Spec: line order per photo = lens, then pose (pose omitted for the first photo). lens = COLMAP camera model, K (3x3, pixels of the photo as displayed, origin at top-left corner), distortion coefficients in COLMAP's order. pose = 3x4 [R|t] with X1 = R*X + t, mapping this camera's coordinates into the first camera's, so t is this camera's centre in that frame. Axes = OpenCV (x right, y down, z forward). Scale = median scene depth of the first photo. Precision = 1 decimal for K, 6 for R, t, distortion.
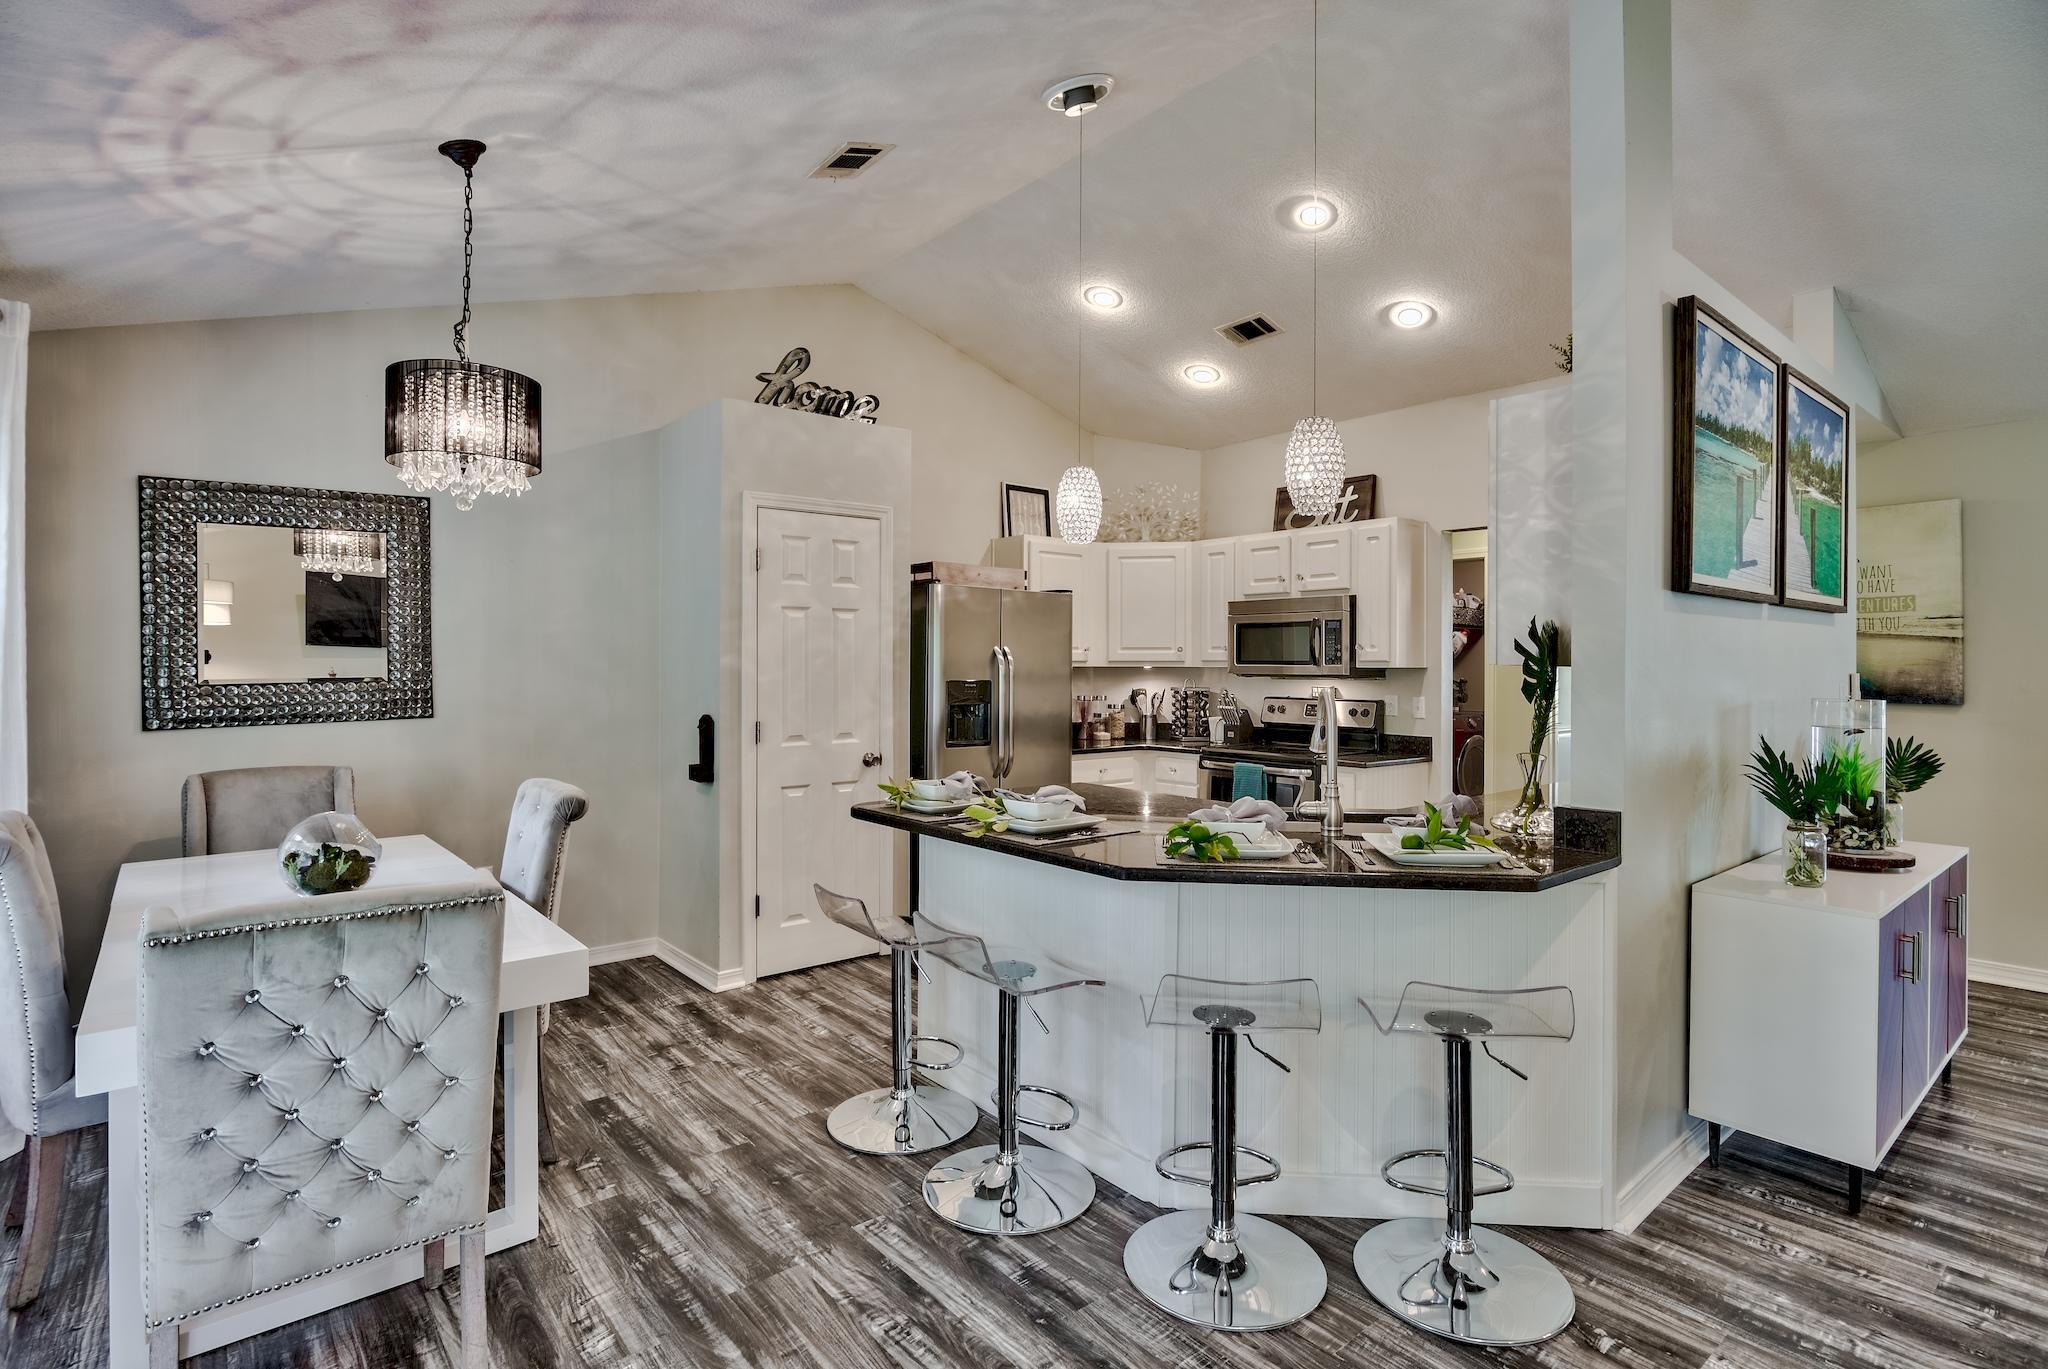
lens RADIAL K [[1004.5, 0, 1033.8], [0, 1004.5, 659.1], [0, 0, 1]] dist [-0.001706, 0.000401]
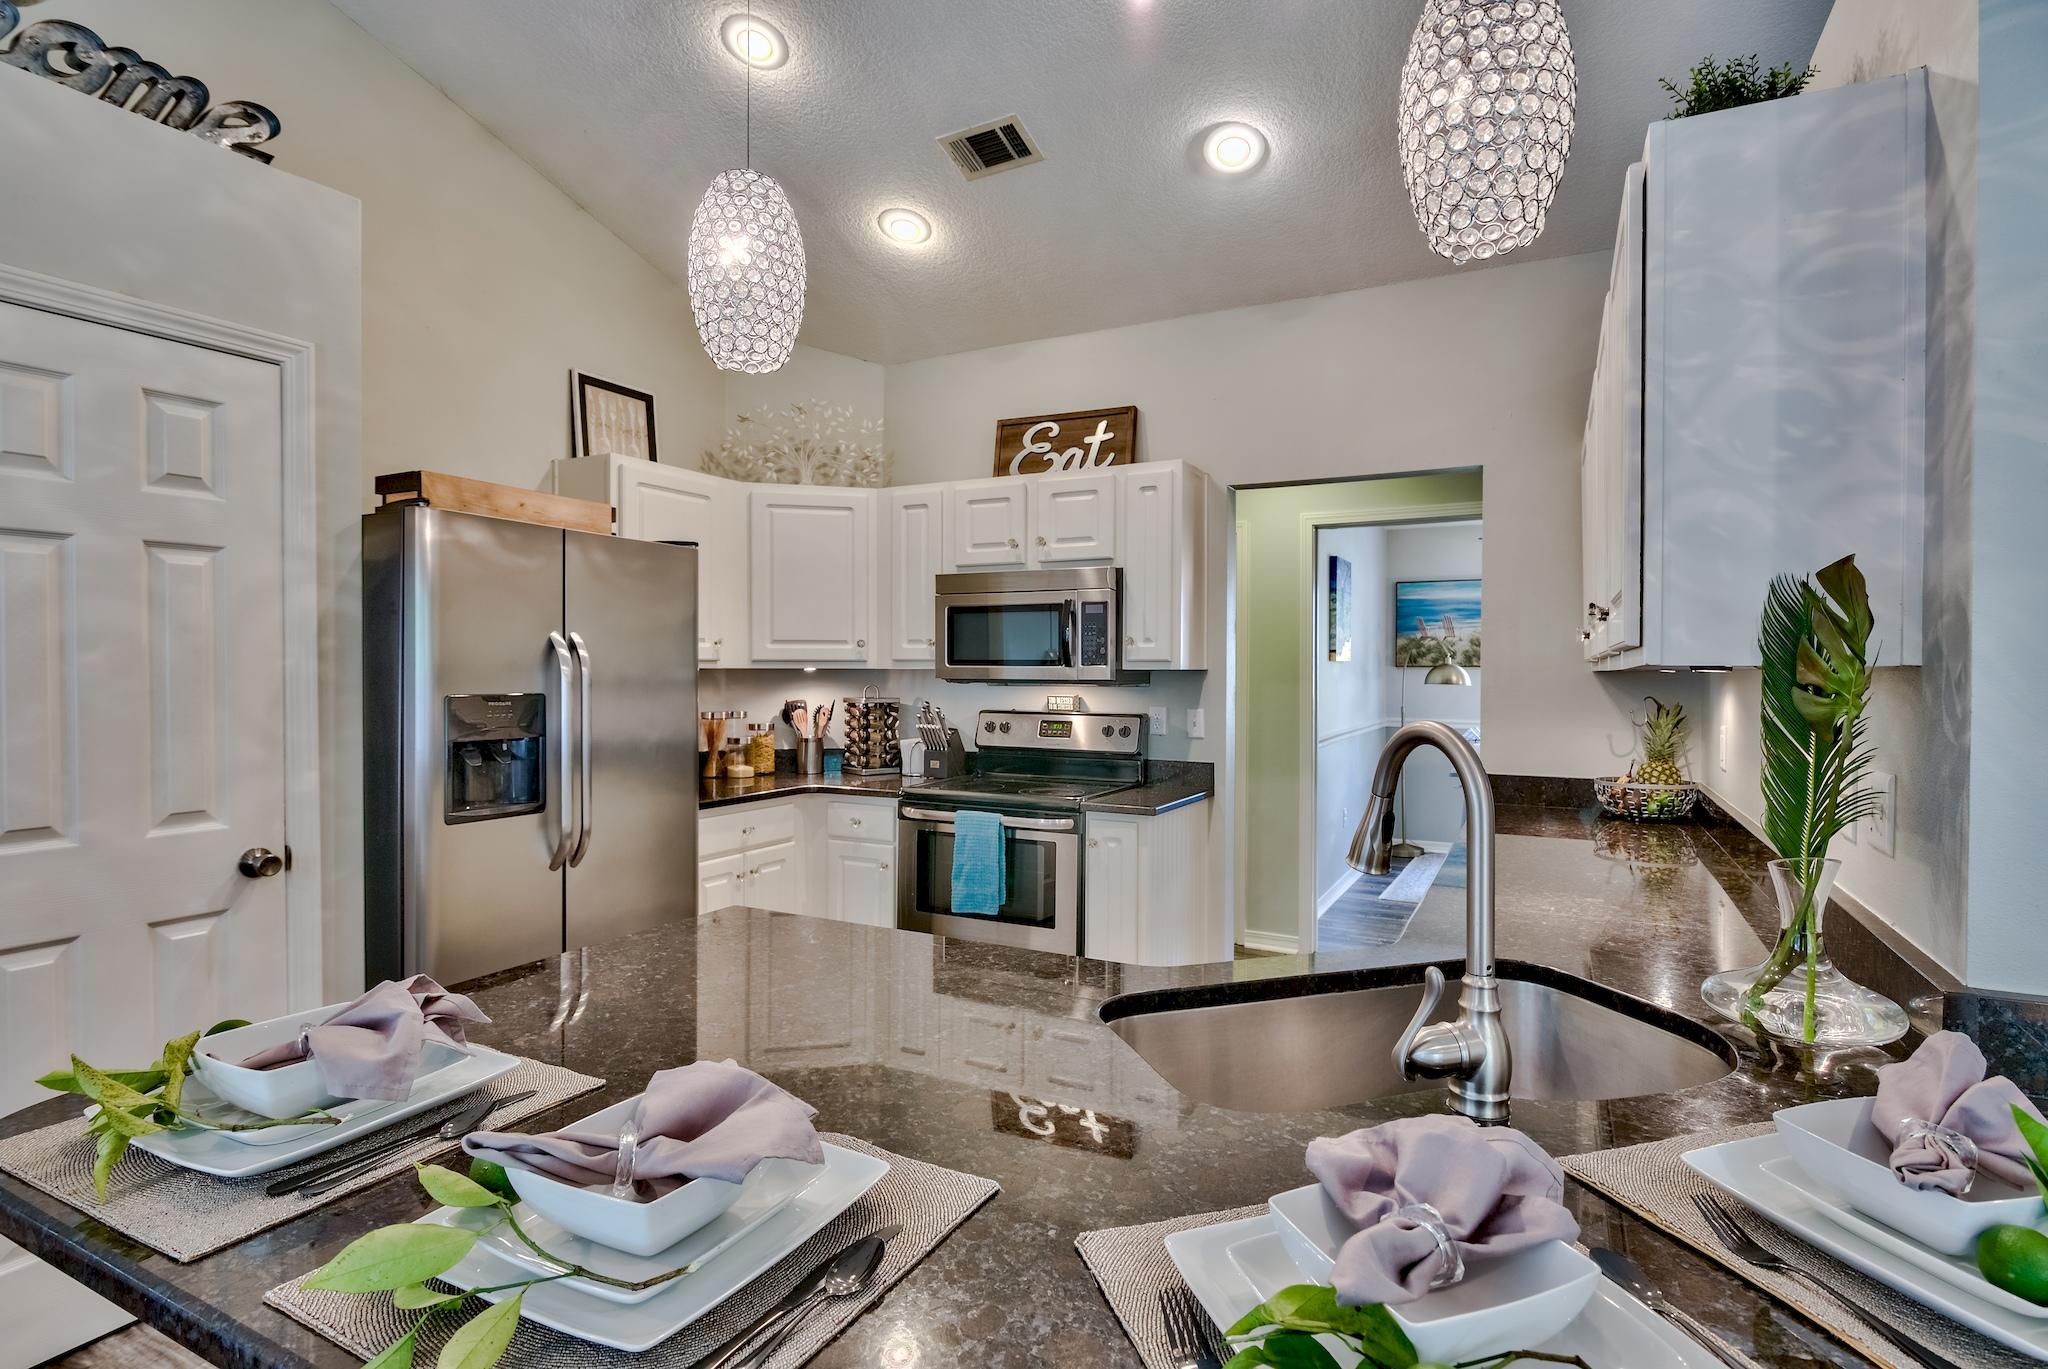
lens RADIAL K [[1004.5, 0, 1067.4], [0, 1004.5, 678.0], [0, 0, 1]] dist [-0.001706, 0.000401]
pose [[0.916987, -0.004485, 0.398891, 0.000839], [-0.002658, 0.999846, 0.017353, 0.002210], [-0.398908, -0.016973, 0.916834, 0.389212]]
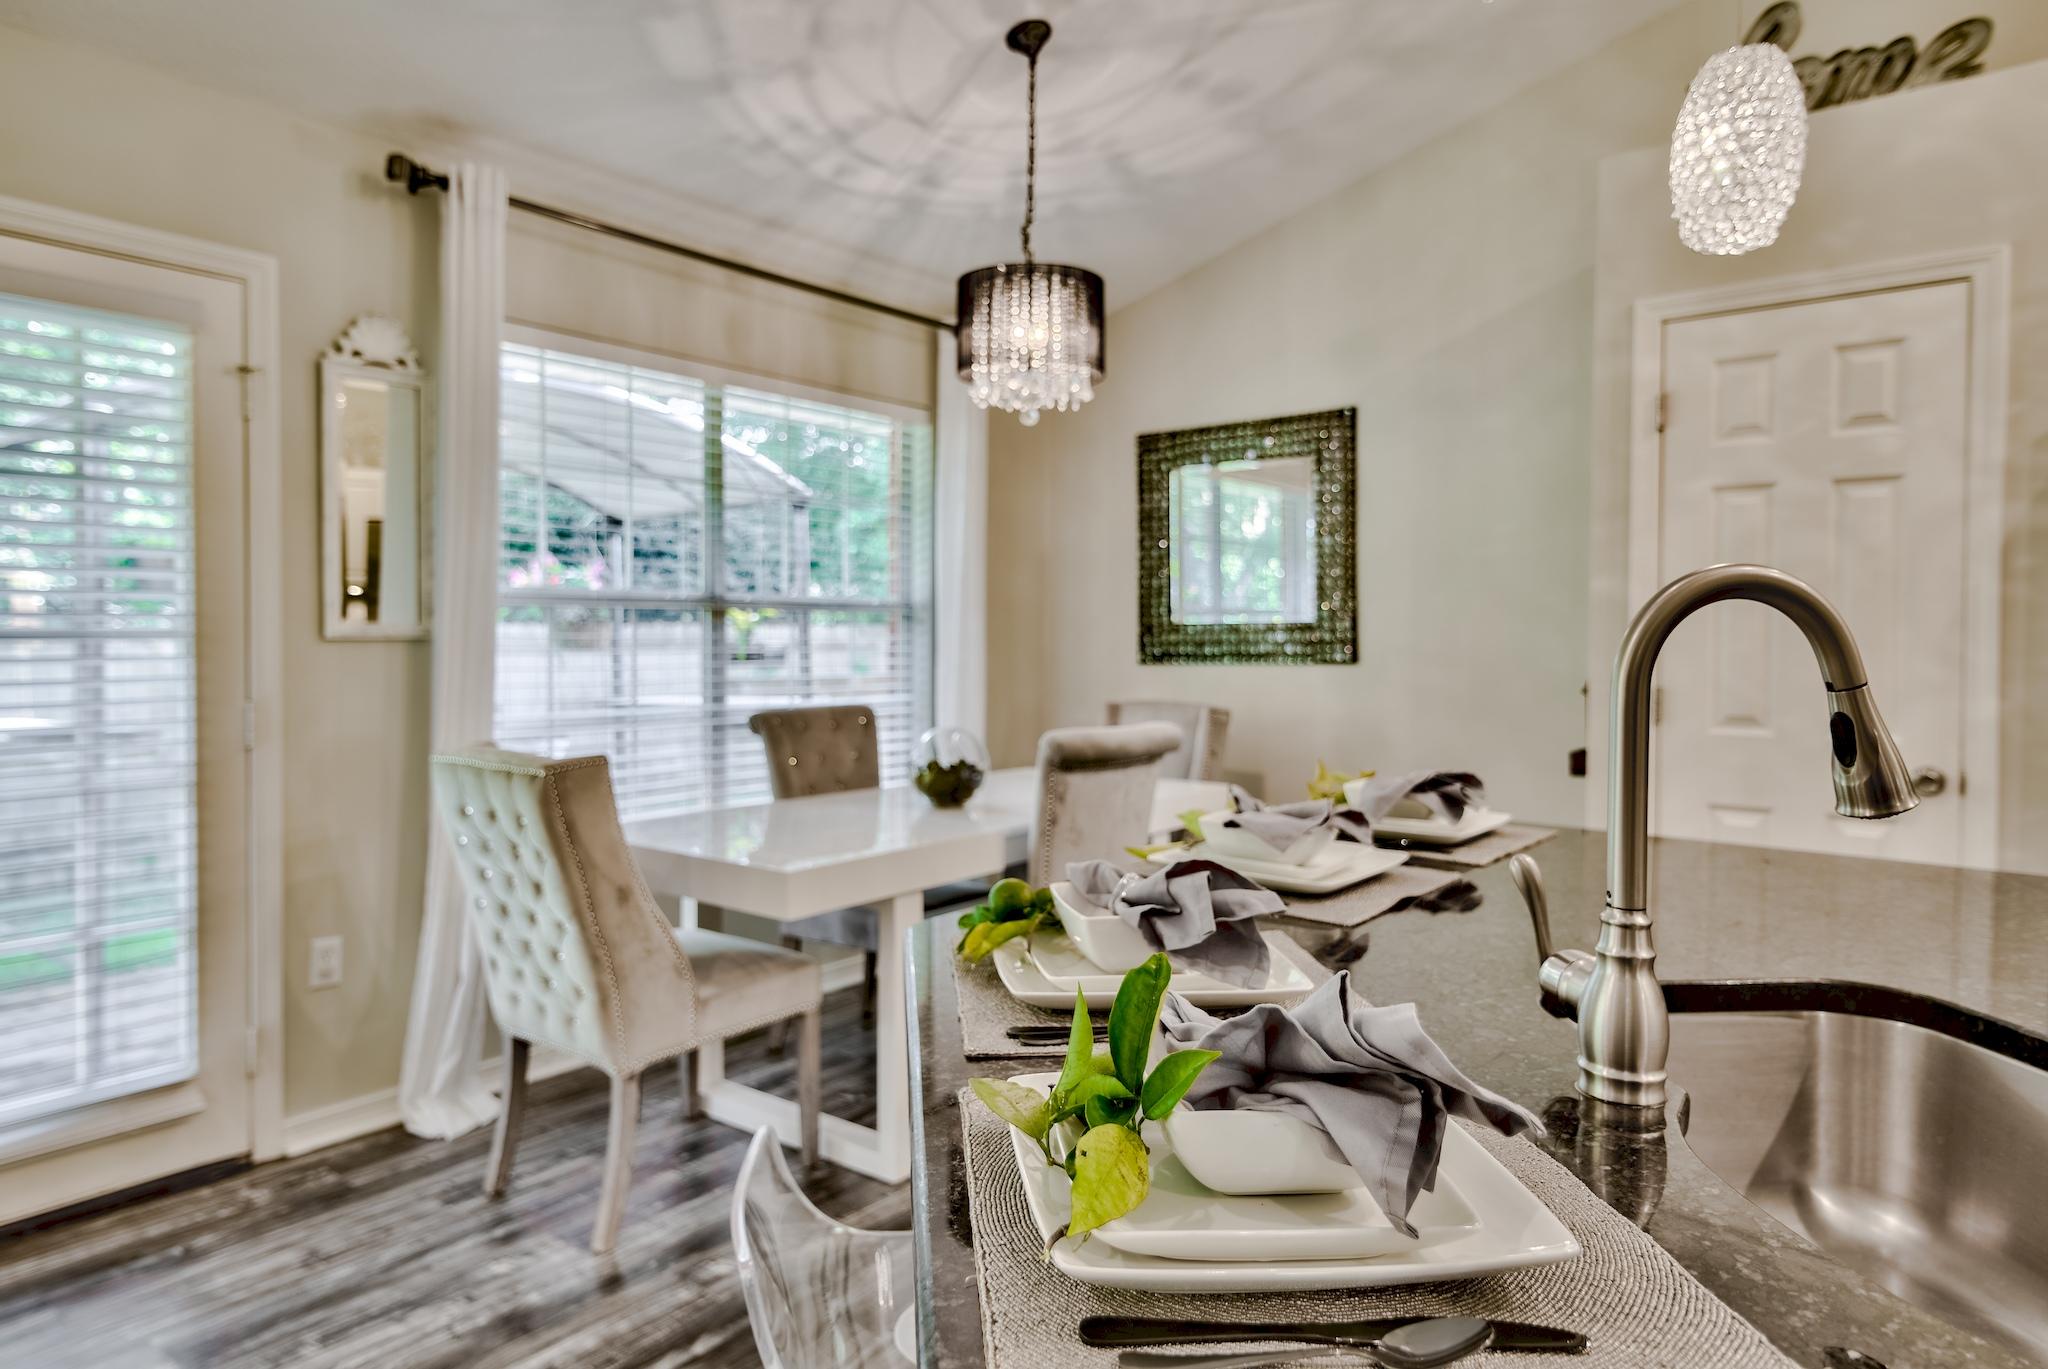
lens RADIAL K [[1254.3, 0, 1012.2], [0, 1254.3, 652.0], [0, 0, 1]] dist [0.012476, 0.003453]
pose [[0.205925, 0.017096, -0.978419, 0.330369], [-0.000001, 0.999847, 0.017470, 0.025537], [0.978568, -0.003596, 0.205893, 0.417369]]
